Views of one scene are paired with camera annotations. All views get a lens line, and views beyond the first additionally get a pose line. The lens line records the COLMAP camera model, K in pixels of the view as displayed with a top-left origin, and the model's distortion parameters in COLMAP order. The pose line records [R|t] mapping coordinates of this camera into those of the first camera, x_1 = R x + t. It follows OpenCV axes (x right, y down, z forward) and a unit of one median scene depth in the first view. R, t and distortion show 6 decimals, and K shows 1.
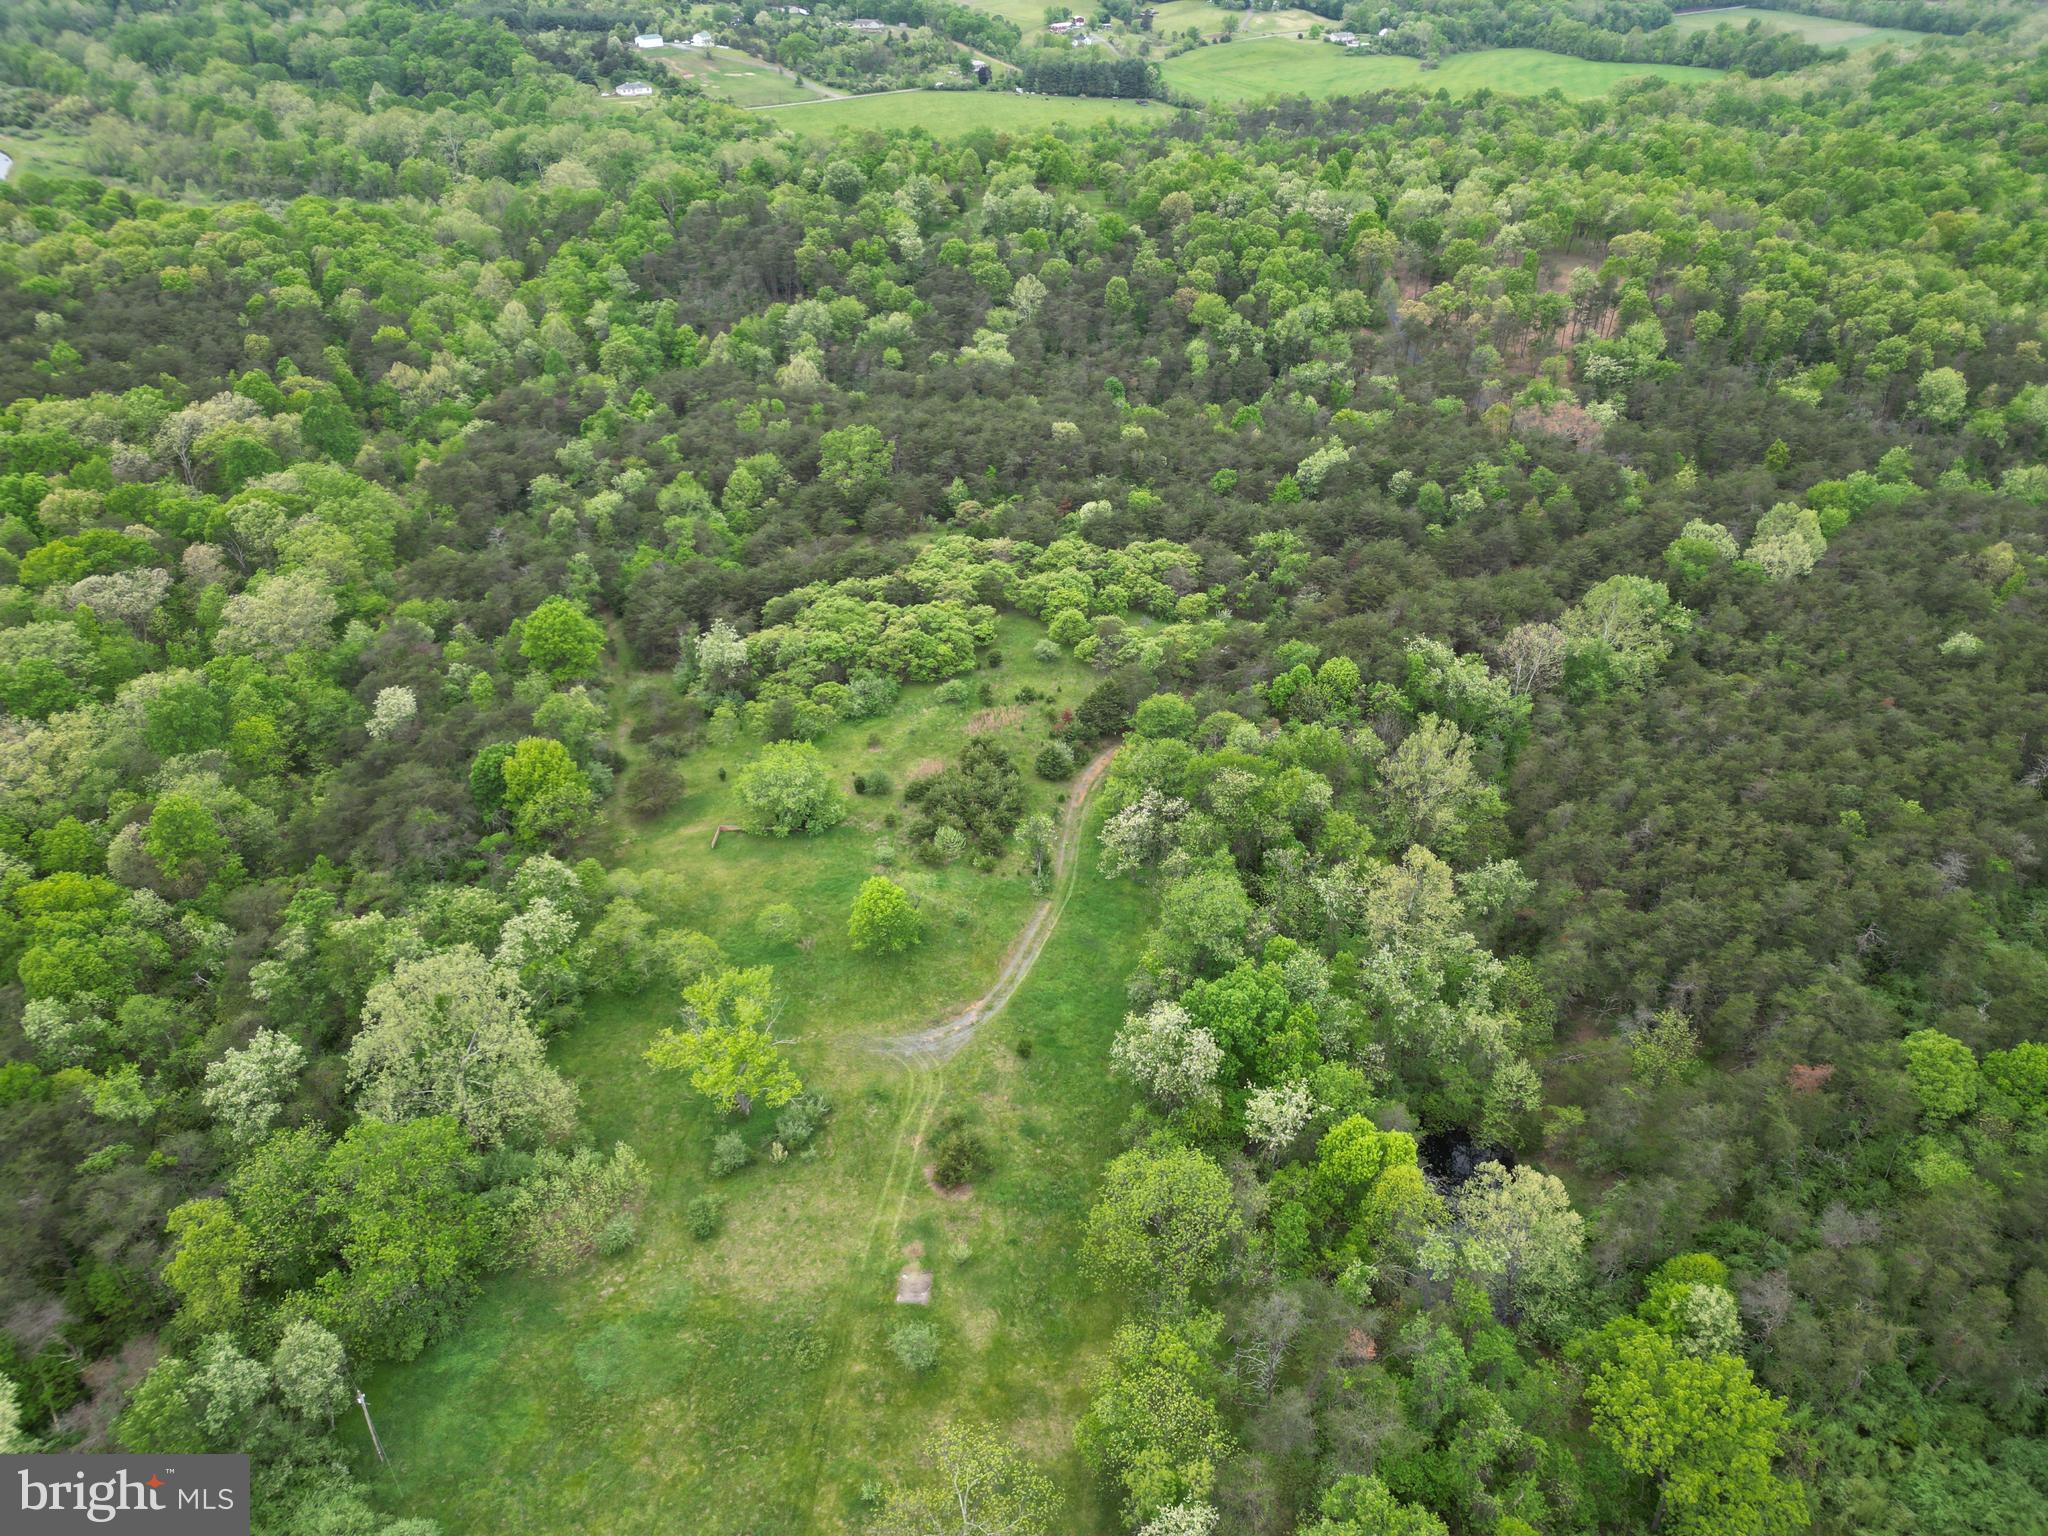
lens RADIAL K [[1433.9, 0, 1024.0], [0, 1433.9, 768.0], [0, 0, 1]] dist [0.097844, -0.111866]
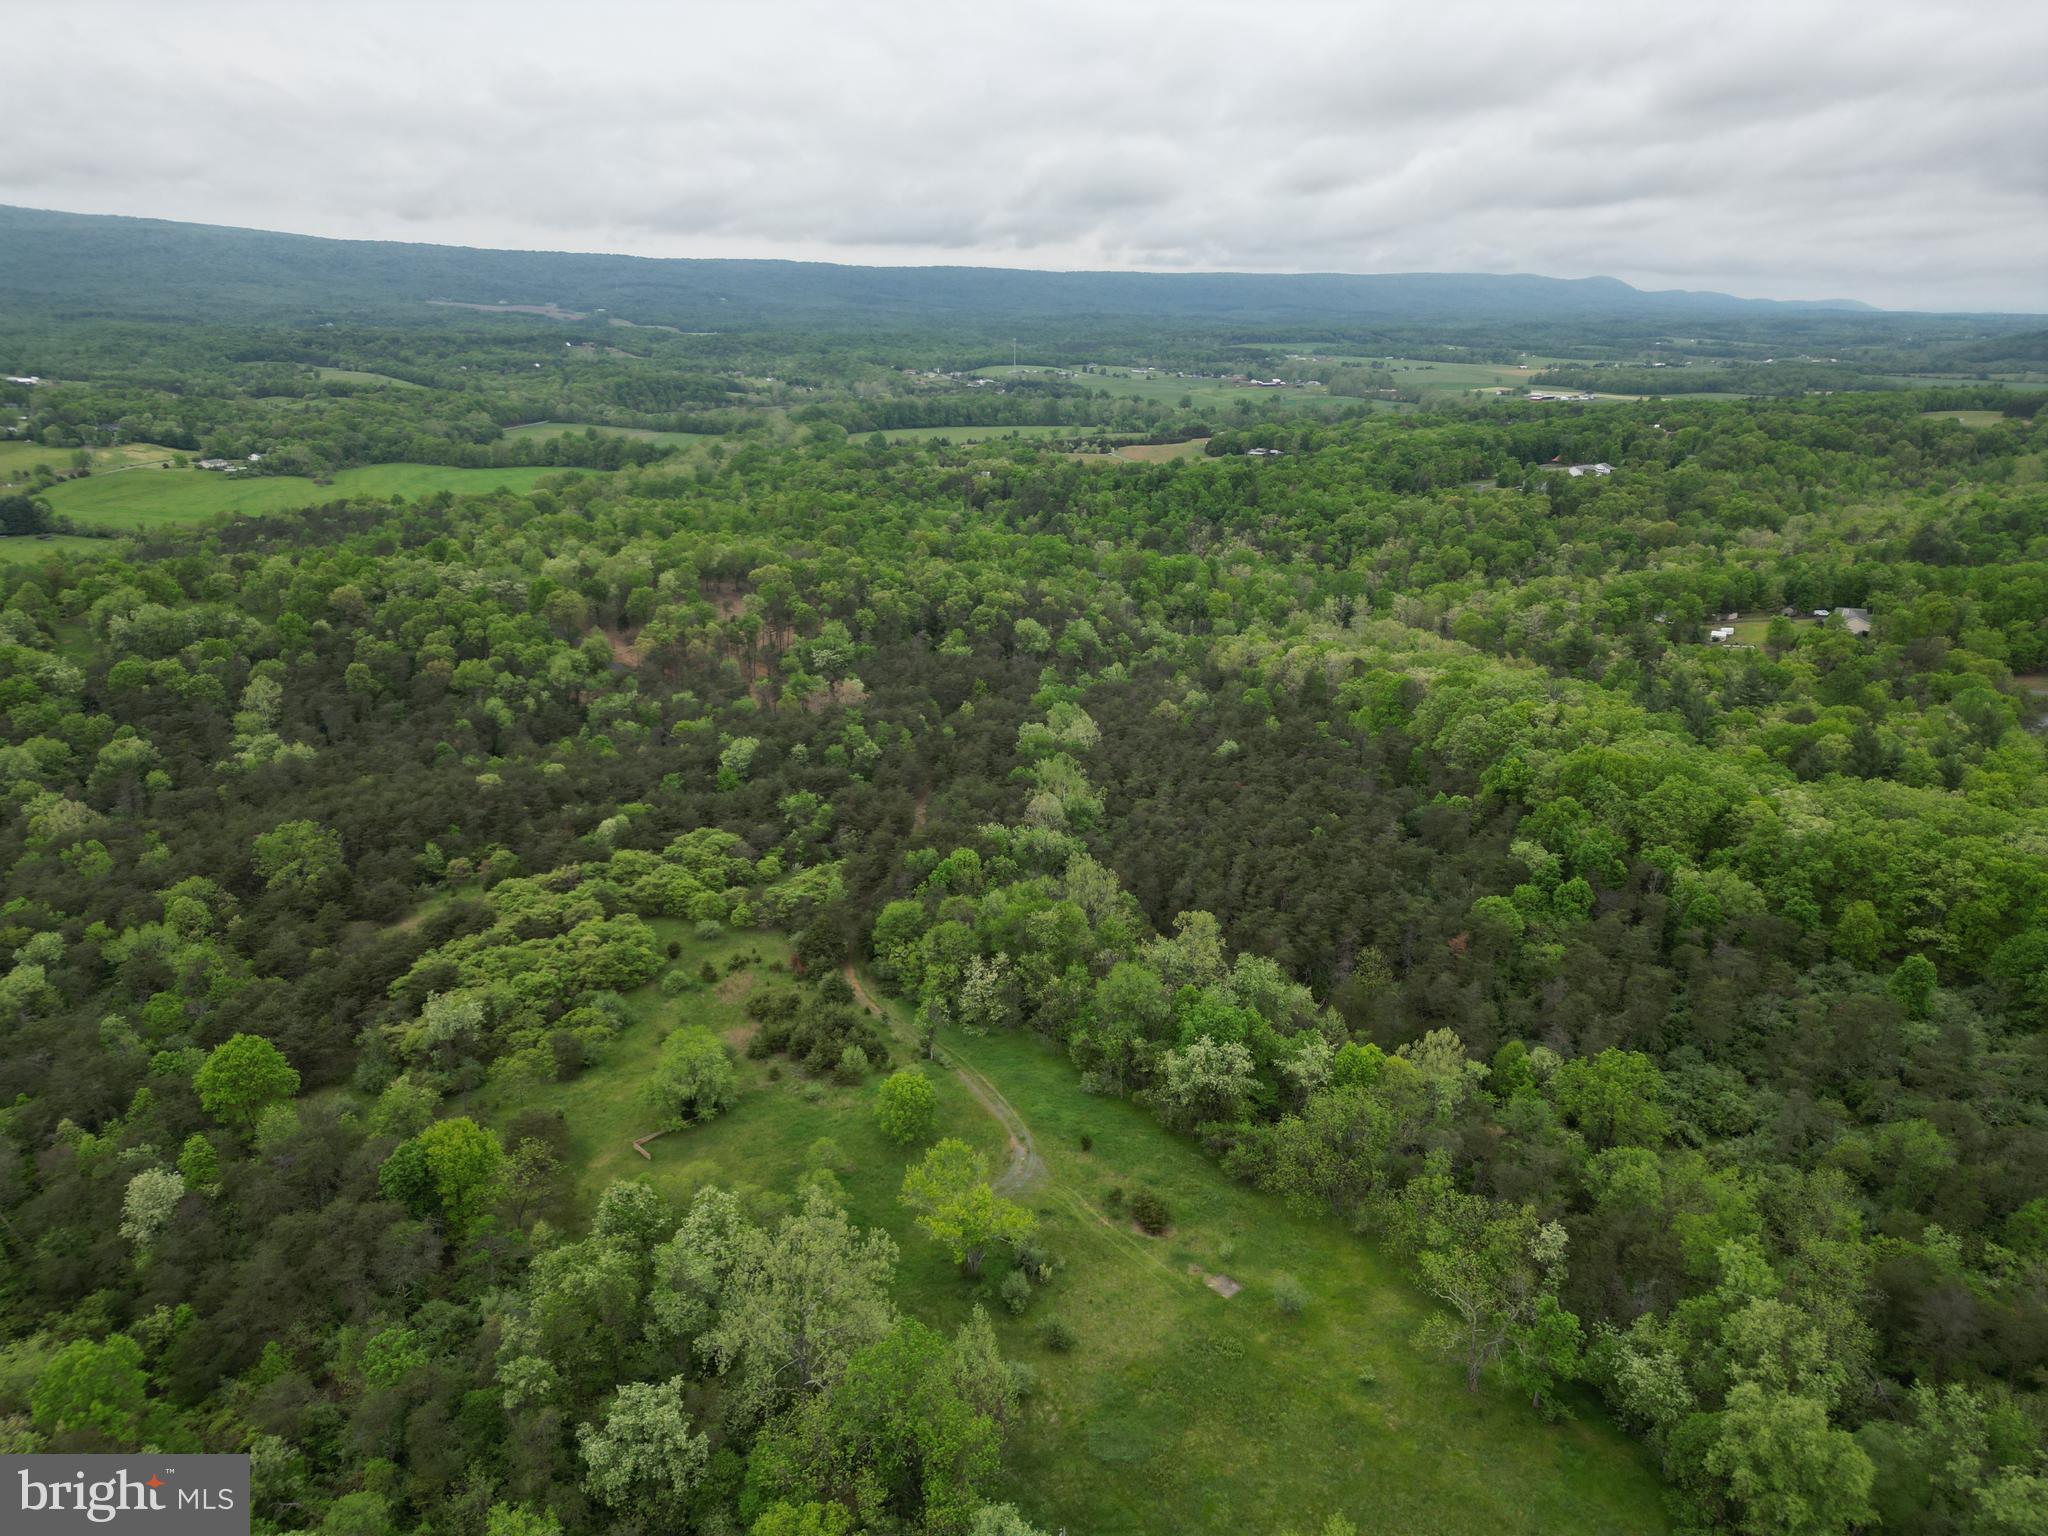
lens RADIAL K [[1426.7, 0, 1024.0], [0, 1426.7, 768.0], [0, 0, 1]] dist [0.072791, -0.058288]
pose [[0.706383, -0.218829, 0.673155, -0.447219], [0.378984, 0.920138, -0.098573, 0.002106], [-0.597825, 0.324745, 0.732902, 0.022769]]
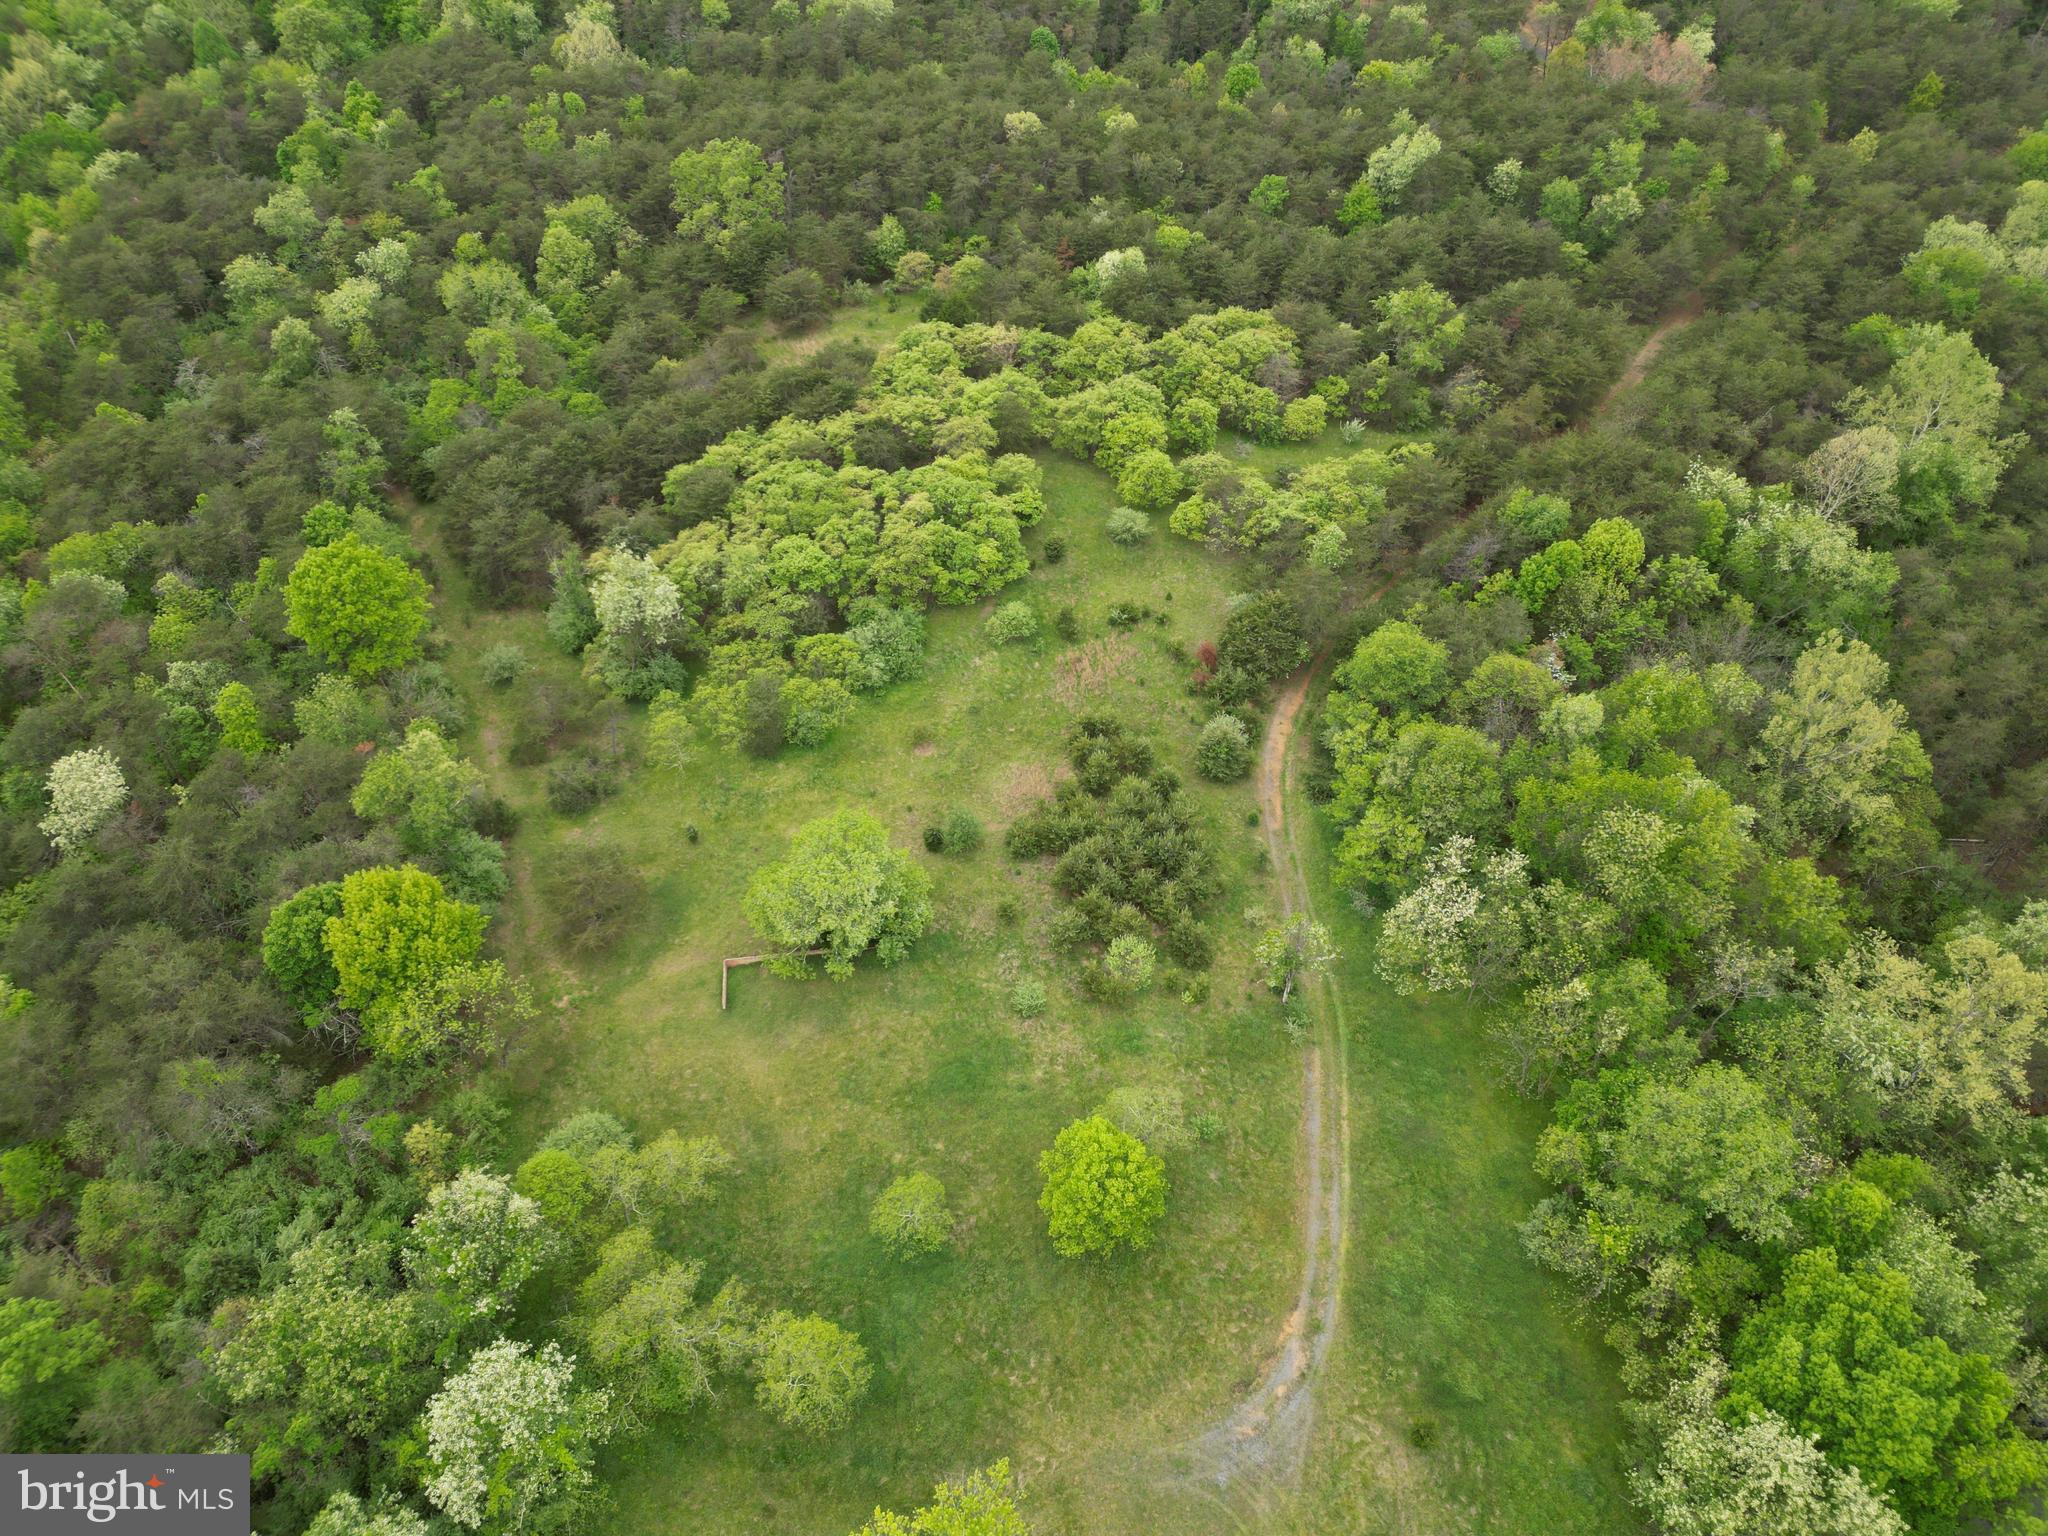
lens RADIAL K [[1430.4, 0, 1024.0], [0, 1430.4, 768.0], [0, 0, 1]] dist [0.034410, -0.006082]
pose [[0.984272, -0.122590, 0.127200, -0.110195], [0.089260, 0.966474, 0.240752, -0.118015], [-0.152449, -0.225611, 0.962215, 0.307911]]
